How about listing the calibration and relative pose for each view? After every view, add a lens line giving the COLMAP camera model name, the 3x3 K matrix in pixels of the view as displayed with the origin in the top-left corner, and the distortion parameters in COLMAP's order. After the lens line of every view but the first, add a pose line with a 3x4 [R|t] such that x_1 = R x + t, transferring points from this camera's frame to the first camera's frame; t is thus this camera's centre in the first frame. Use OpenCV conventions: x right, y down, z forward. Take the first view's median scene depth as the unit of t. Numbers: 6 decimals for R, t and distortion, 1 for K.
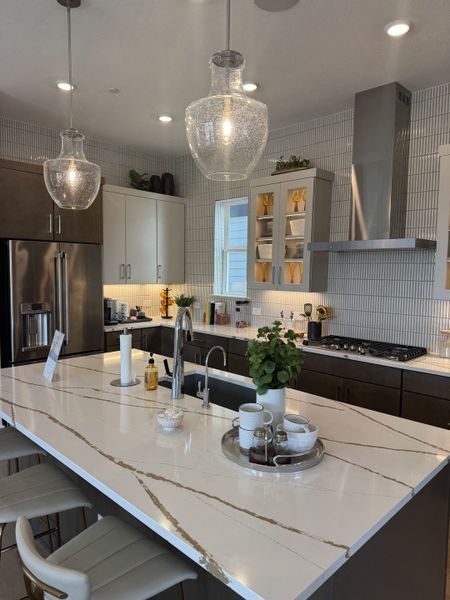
lens RADIAL K [[429.1, 0, 225.0], [0, 429.1, 300.0], [0, 0, 1]] dist [0.006874, 0.001229]
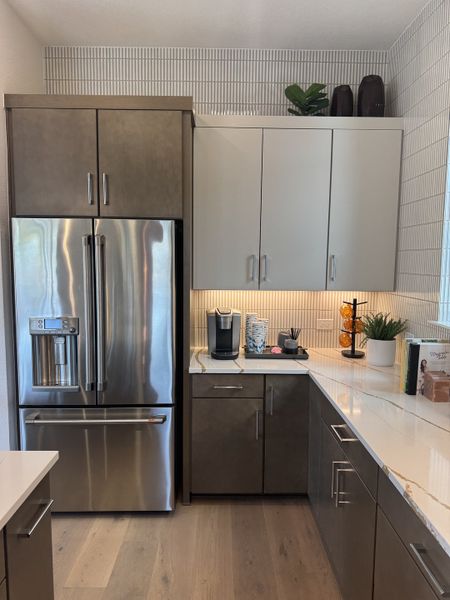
lens RADIAL K [[429.1, 0, 225.0], [0, 429.1, 300.0], [0, 0, 1]] dist [0.006874, 0.001229]
pose [[0.701044, 0.059007, -0.710672, 0.130752], [-0.047268, 0.998224, 0.036255, -0.040119], [0.711550, 0.008176, 0.702588, 0.540974]]
